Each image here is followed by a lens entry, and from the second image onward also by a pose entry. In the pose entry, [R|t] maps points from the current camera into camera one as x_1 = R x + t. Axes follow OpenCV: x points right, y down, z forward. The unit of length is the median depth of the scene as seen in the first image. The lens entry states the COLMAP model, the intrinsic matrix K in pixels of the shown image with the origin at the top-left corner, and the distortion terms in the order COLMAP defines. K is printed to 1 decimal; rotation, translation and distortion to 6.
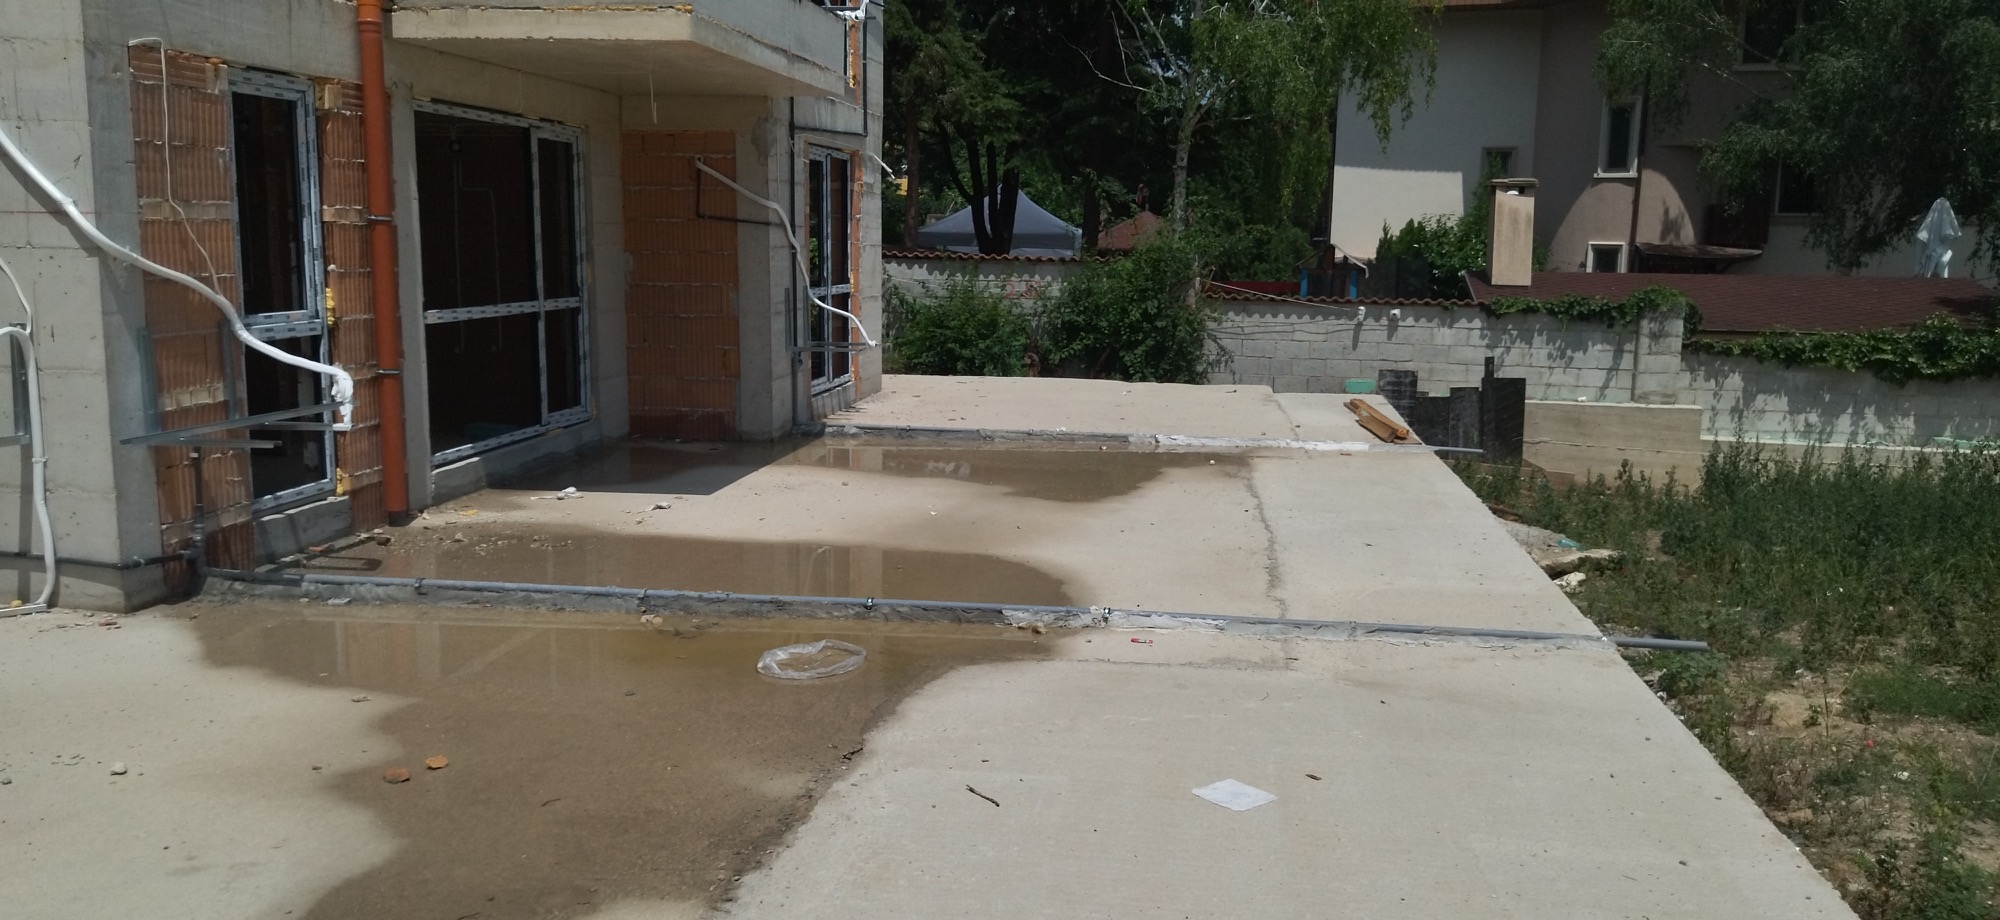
lens RADIAL K [[1520.7, 0, 1004.3], [0, 1520.7, 470.5], [0, 0, 1]] dist [0.086023, -0.127791]
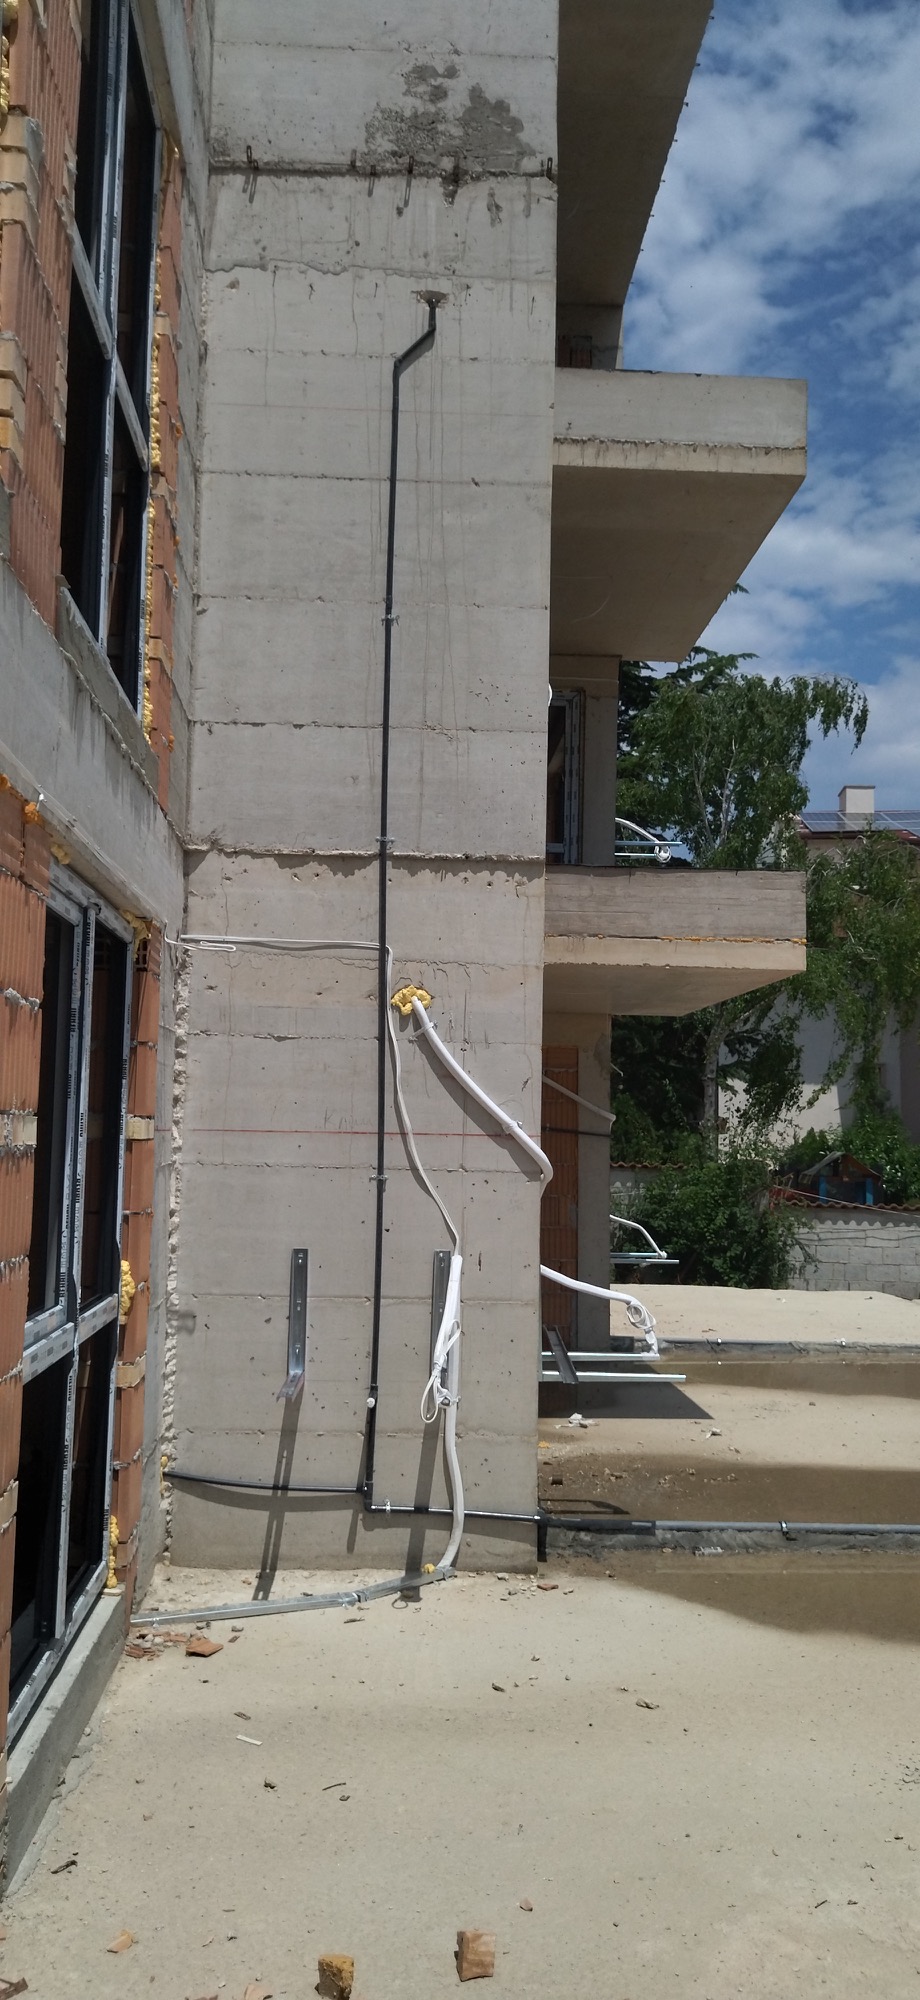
lens RADIAL K [[1520.7, 0, 458.0], [0, 1520.7, 982.3], [0, 0, 1]] dist [0.086023, -0.127791]
pose [[0.981579, 0.026553, 0.189201, -0.717700], [0.021440, 0.968730, -0.247188, -0.020504], [-0.189849, 0.246691, 0.950316, 0.054539]]
